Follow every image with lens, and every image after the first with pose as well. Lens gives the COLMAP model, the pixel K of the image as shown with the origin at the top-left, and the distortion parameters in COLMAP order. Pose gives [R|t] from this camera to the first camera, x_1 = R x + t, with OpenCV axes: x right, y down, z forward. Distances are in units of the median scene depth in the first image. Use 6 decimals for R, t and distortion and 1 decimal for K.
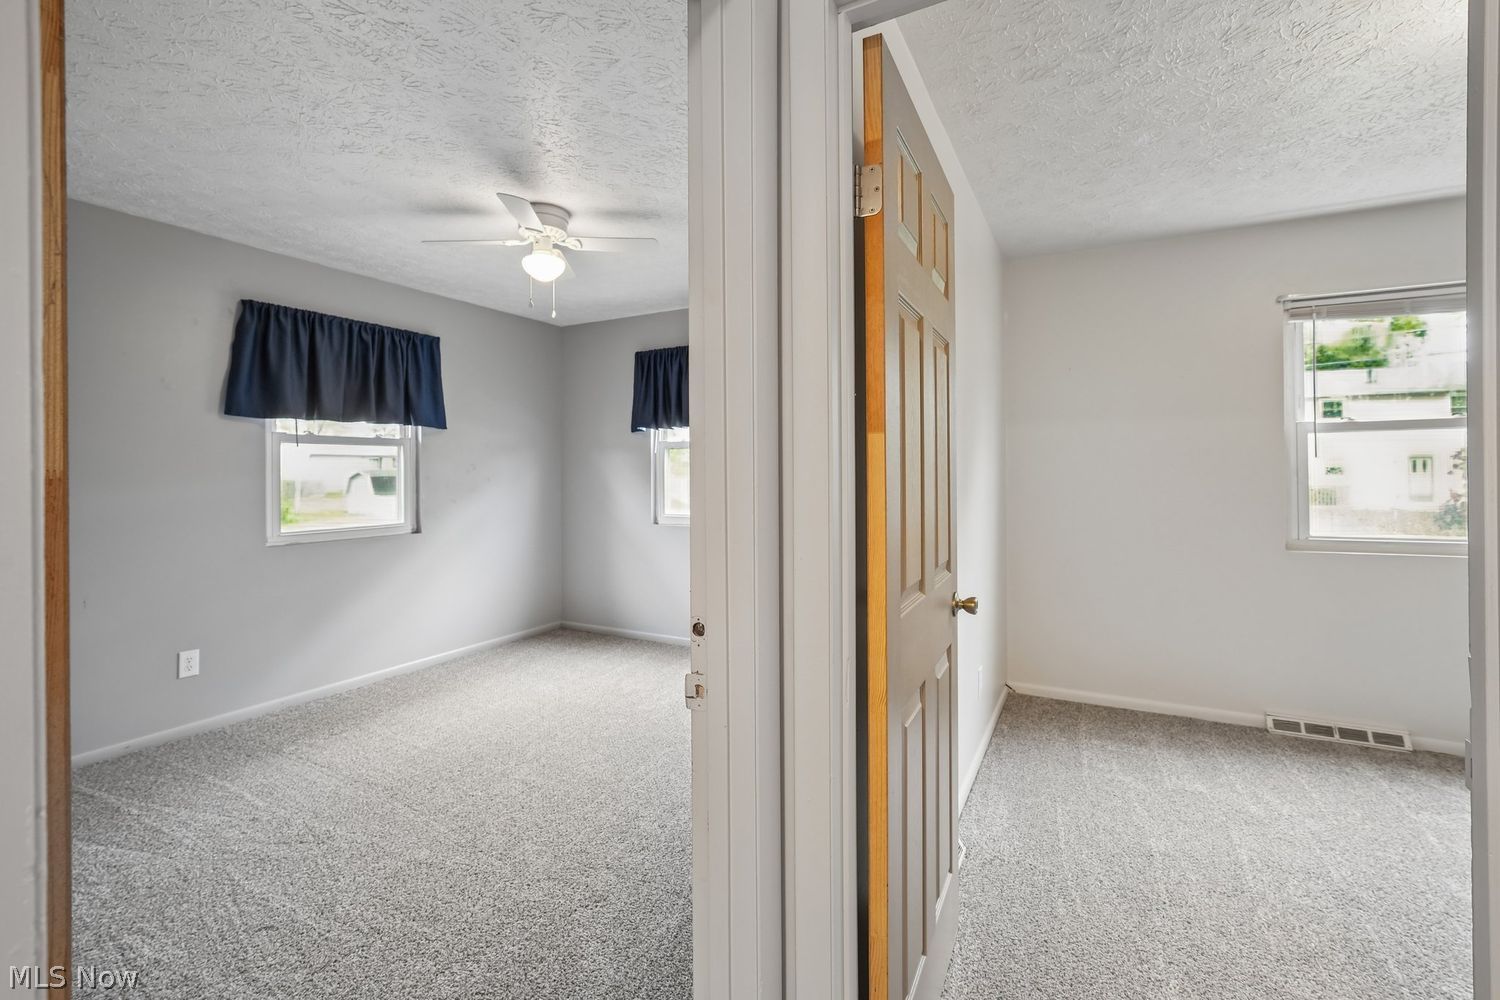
lens RADIAL K [[653.8, 0, 756.2], [0, 653.8, 477.1], [0, 0, 1]] dist [-0.001291, 0.000929]
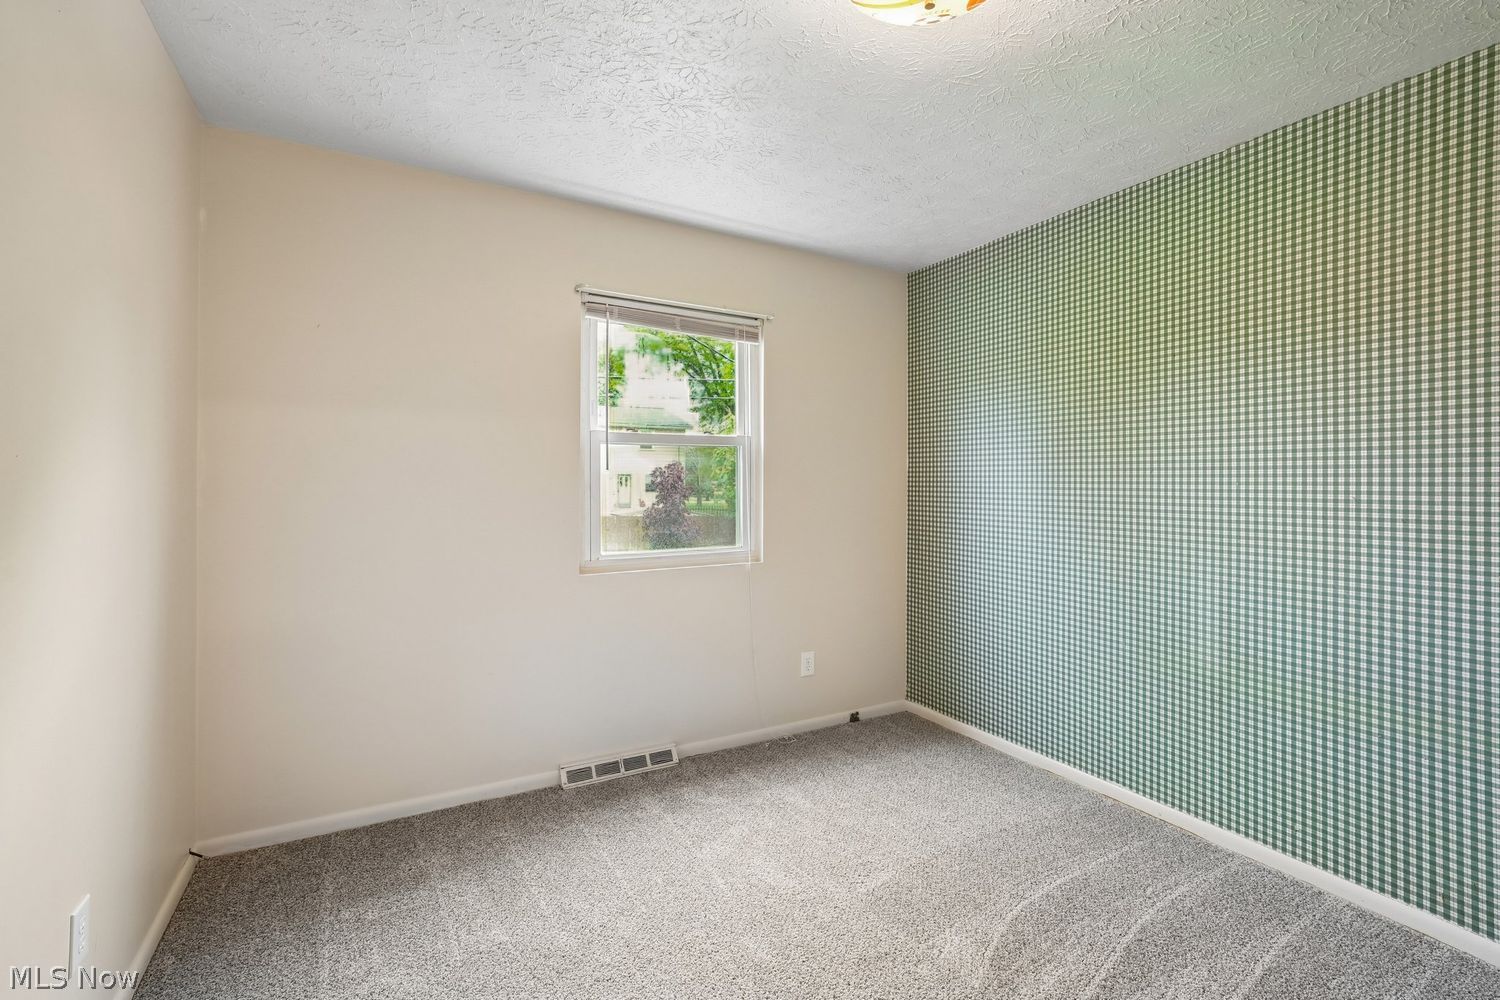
lens RADIAL K [[653.8, 0, 756.2], [0, 653.8, 477.1], [0, 0, 1]] dist [-0.001291, 0.000929]
pose [[0.536041, 0.017935, 0.844001, 0.195165], [-0.003150, 0.999810, -0.019245, -0.003128], [-0.844186, 0.007657, 0.535996, 0.332935]]
